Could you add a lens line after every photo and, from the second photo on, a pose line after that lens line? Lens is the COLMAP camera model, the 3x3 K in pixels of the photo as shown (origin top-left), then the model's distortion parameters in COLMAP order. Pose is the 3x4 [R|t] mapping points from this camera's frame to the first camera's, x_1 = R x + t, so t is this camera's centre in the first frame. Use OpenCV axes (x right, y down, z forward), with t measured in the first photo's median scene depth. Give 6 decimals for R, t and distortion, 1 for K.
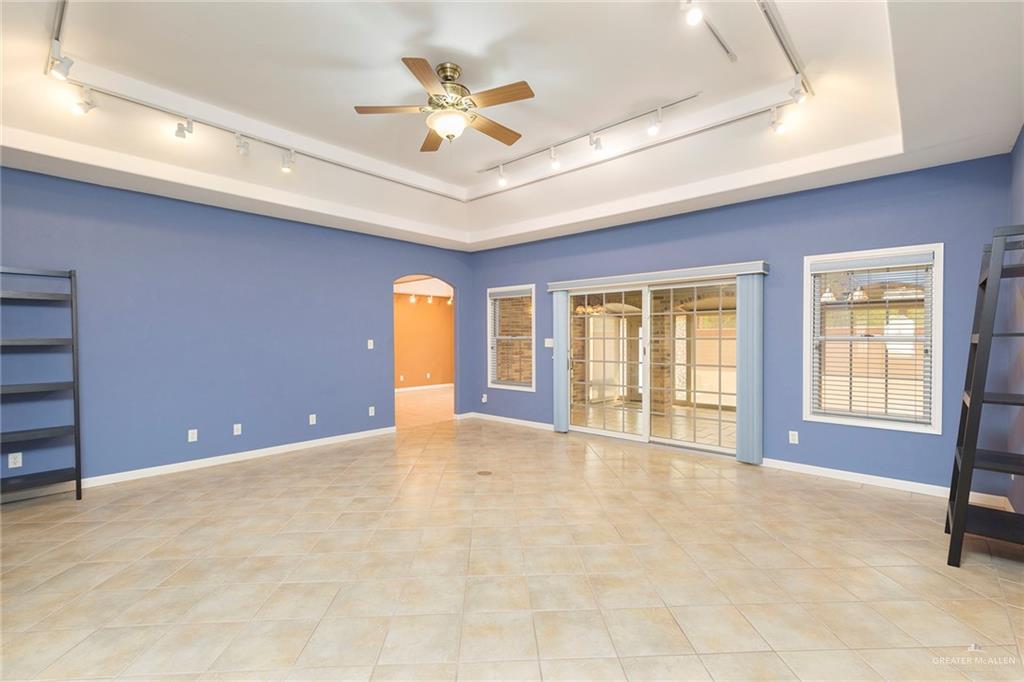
lens RADIAL K [[455.8, 0, 514.6], [0, 455.8, 342.2], [0, 0, 1]] dist [0.002496, -0.000580]
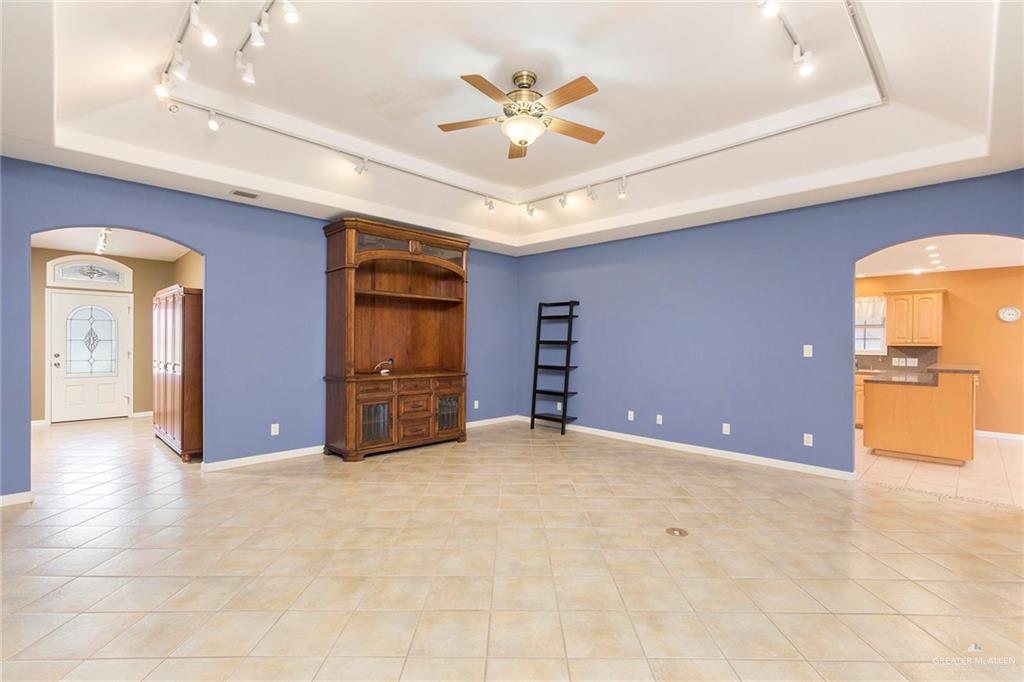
lens RADIAL K [[455.8, 0, 514.6], [0, 455.8, 342.2], [0, 0, 1]] dist [0.002496, -0.000580]
pose [[-0.047361, 0.005038, -0.998865, 0.766063], [-0.016448, 0.999848, 0.005822, -0.010239], [0.998742, 0.016705, -0.047271, 0.904978]]
